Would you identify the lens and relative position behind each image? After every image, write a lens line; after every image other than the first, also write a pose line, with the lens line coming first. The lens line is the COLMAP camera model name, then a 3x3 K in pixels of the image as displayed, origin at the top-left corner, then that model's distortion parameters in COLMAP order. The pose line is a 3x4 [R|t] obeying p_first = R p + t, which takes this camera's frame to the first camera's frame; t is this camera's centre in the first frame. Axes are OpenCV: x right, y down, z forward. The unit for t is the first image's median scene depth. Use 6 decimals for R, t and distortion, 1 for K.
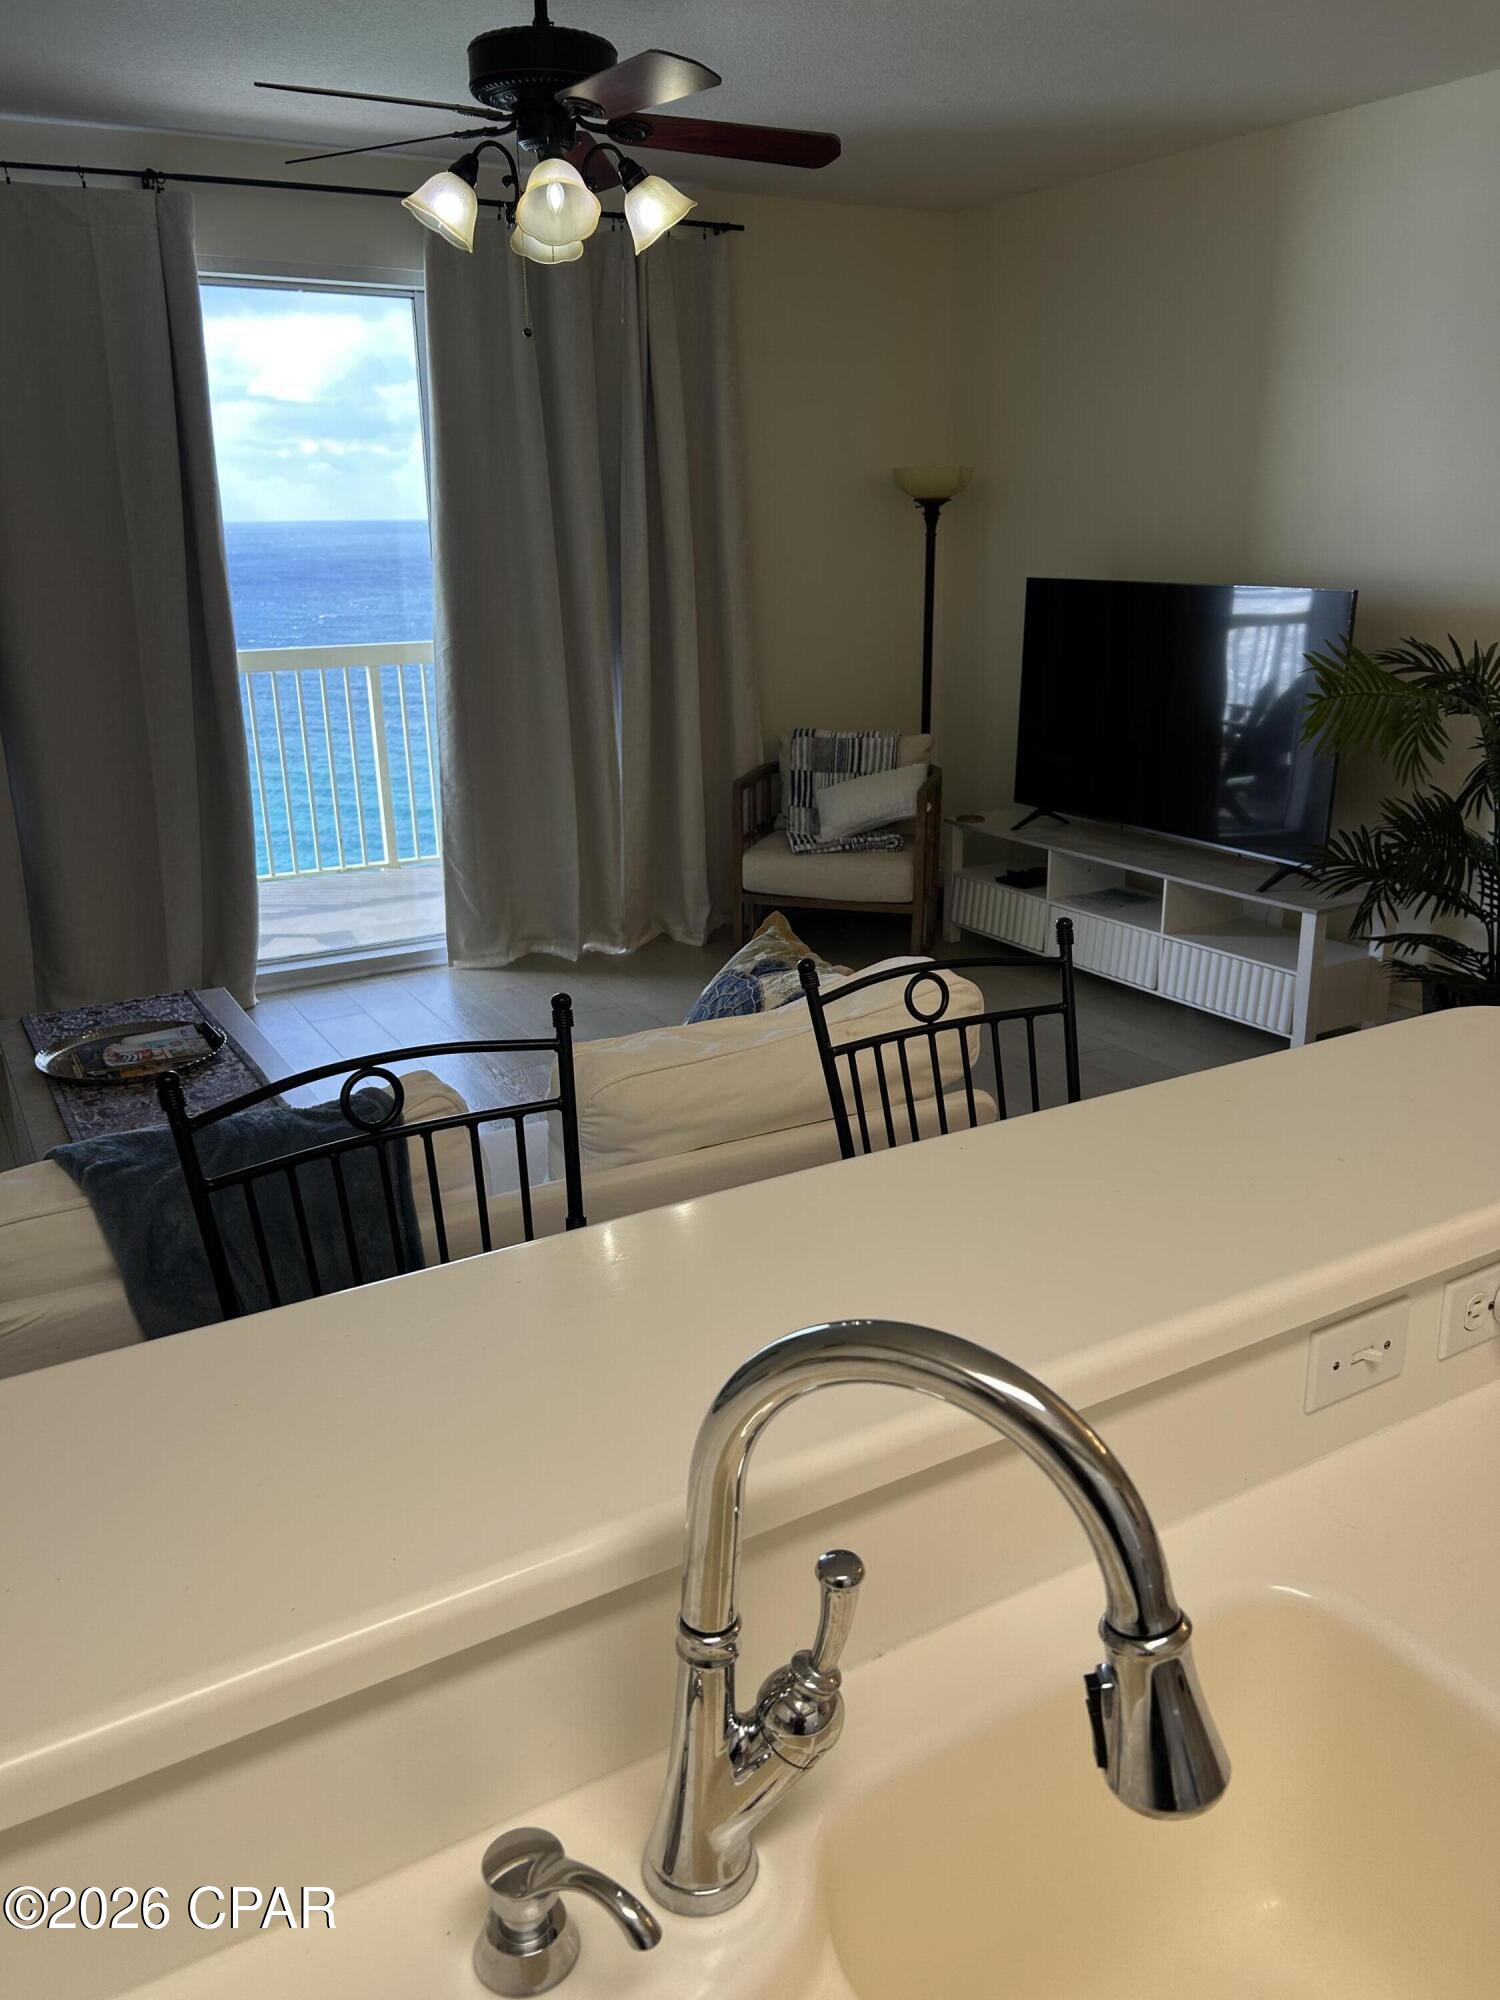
lens RADIAL K [[1518.0, 0, 759.3], [0, 1518.0, 1004.5], [0, 0, 1]] dist [0.104939, -0.103806]
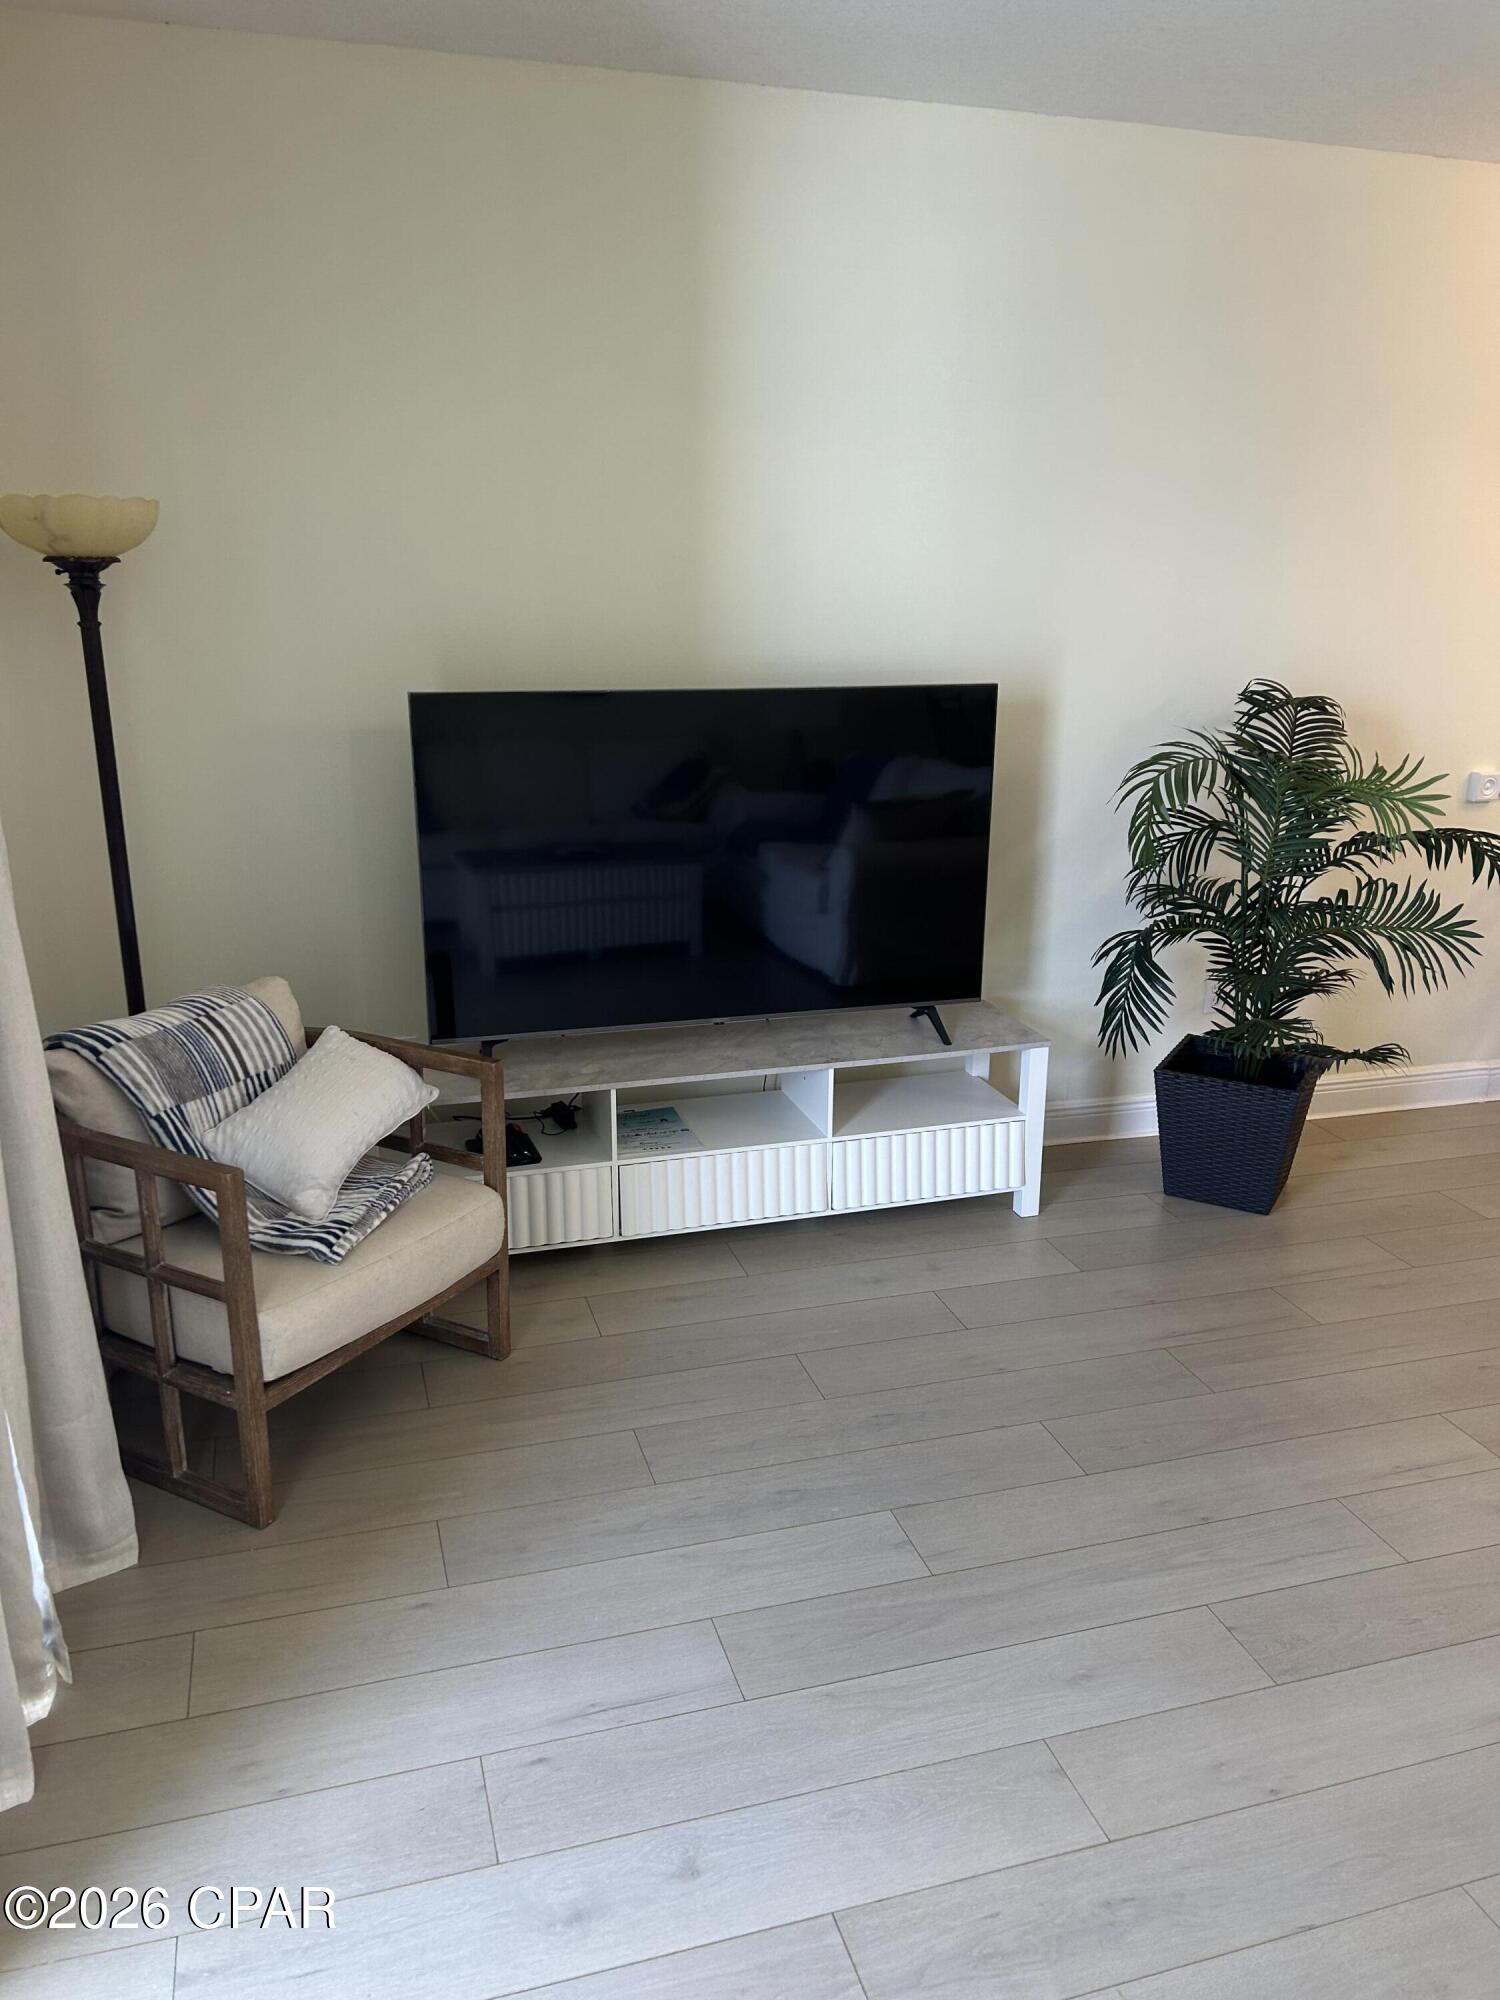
lens RADIAL K [[1518.0, 0, 759.3], [0, 1518.0, 1004.5], [0, 0, 1]] dist [0.104939, -0.103806]
pose [[0.248500, -0.254437, 0.934617, -0.385275], [0.297740, 0.938235, 0.176257, -0.224226], [-0.921737, 0.234473, 0.308907, 0.701572]]
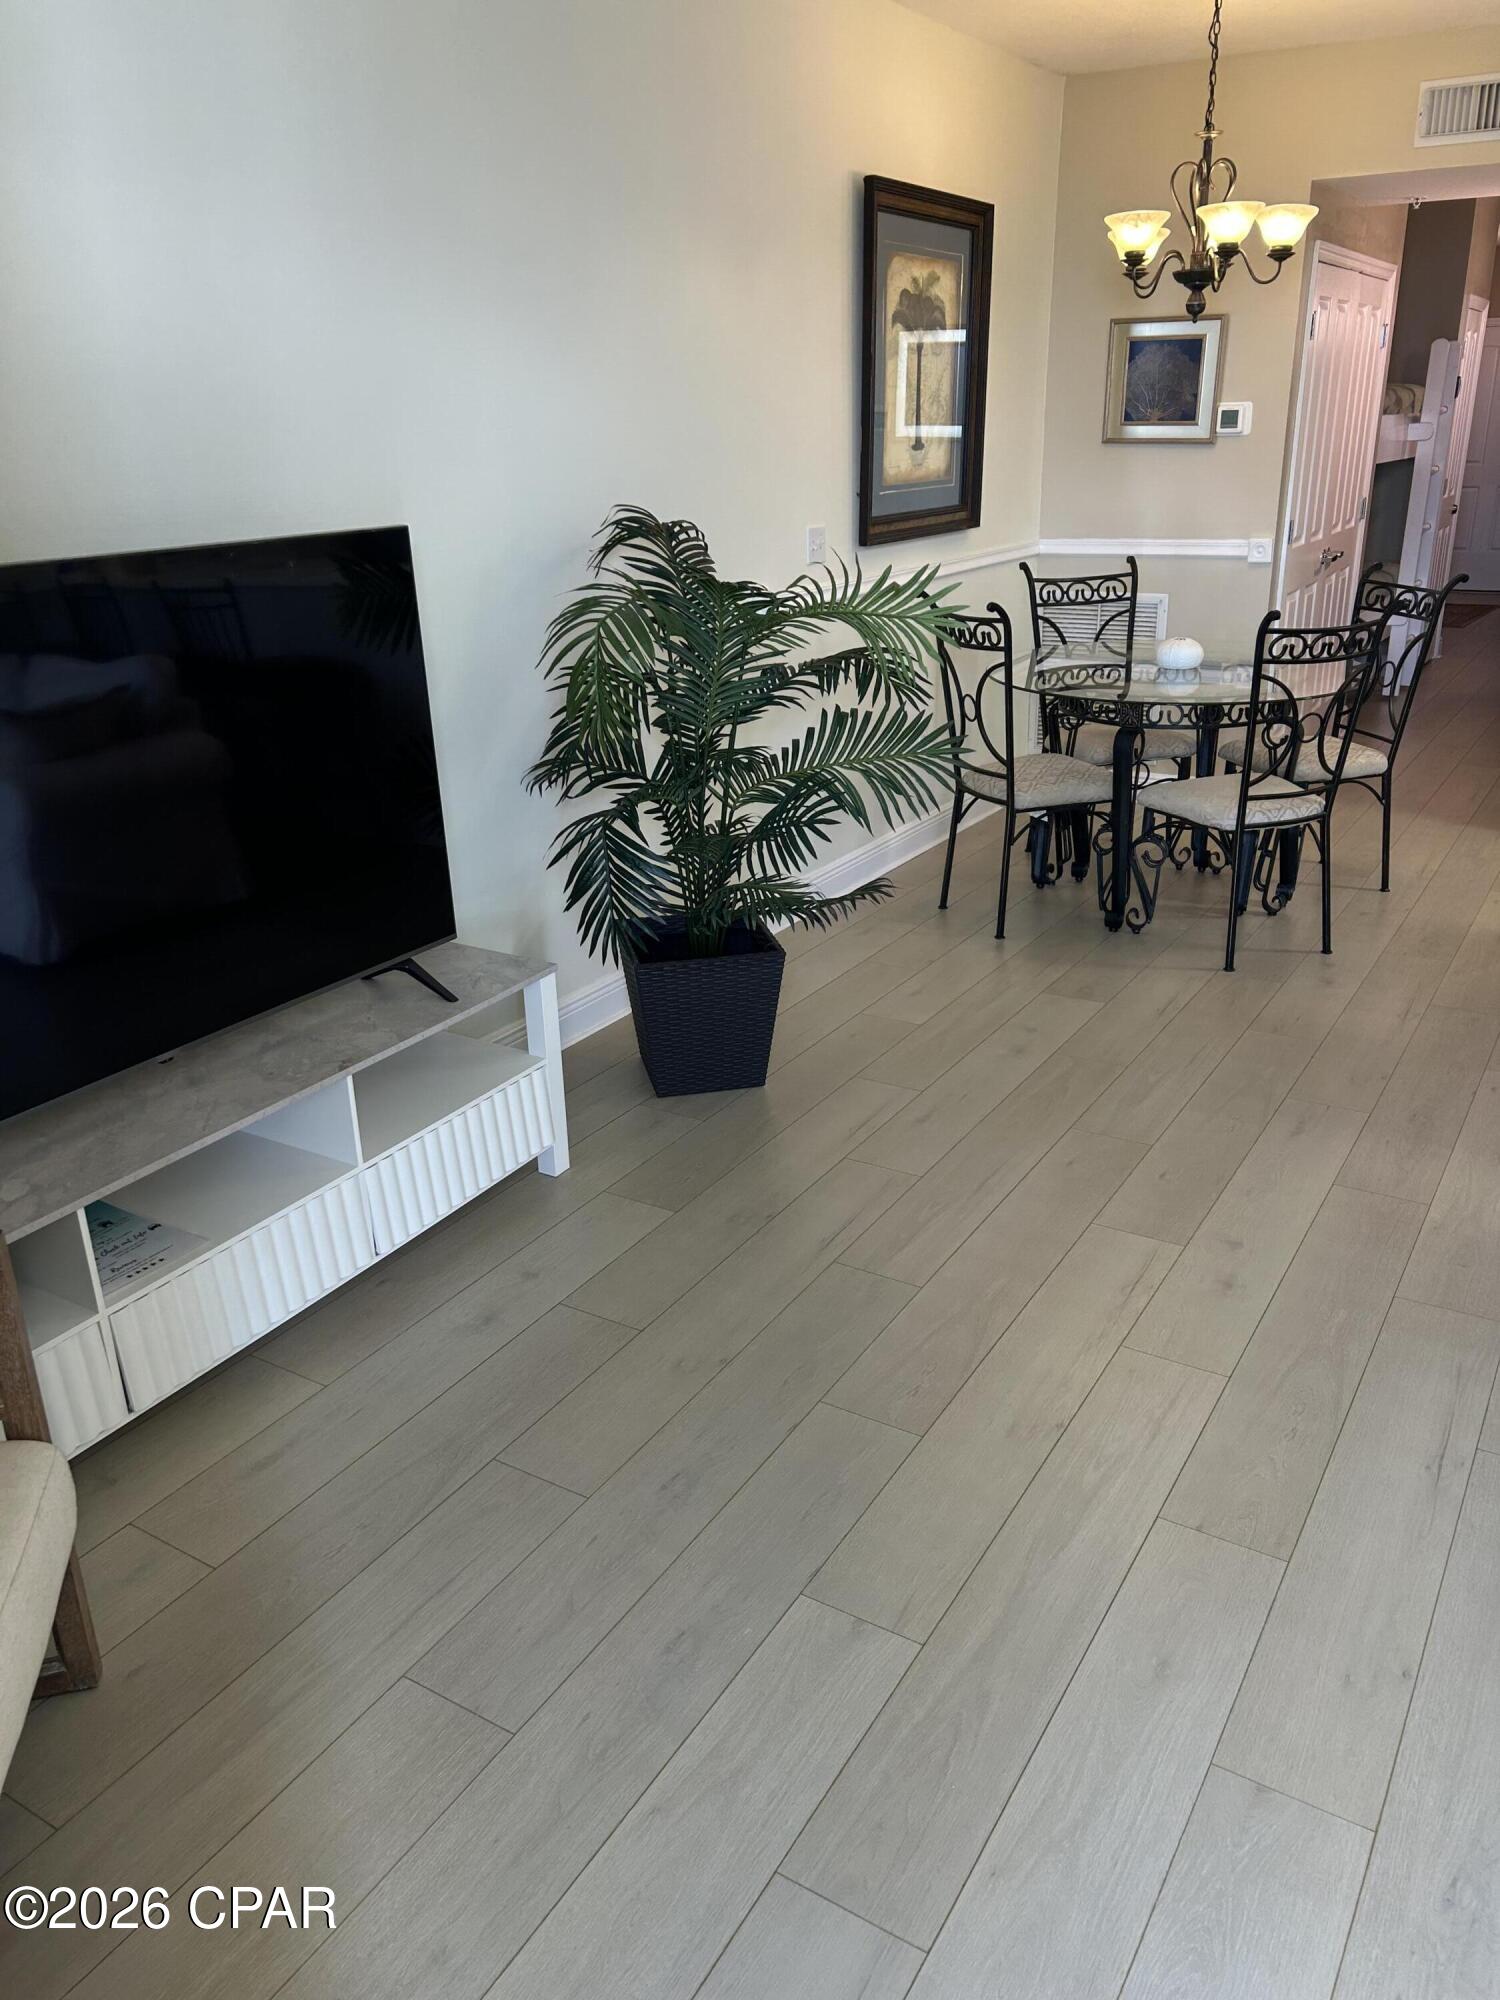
lens RADIAL K [[1518.0, 0, 759.3], [0, 1518.0, 1004.5], [0, 0, 1]] dist [0.104939, -0.103806]
pose [[-0.461763, -0.304414, 0.833131, -0.229204], [0.308555, 0.825477, 0.472633, -0.279993], [-0.831606, 0.475311, -0.287246, 0.900375]]
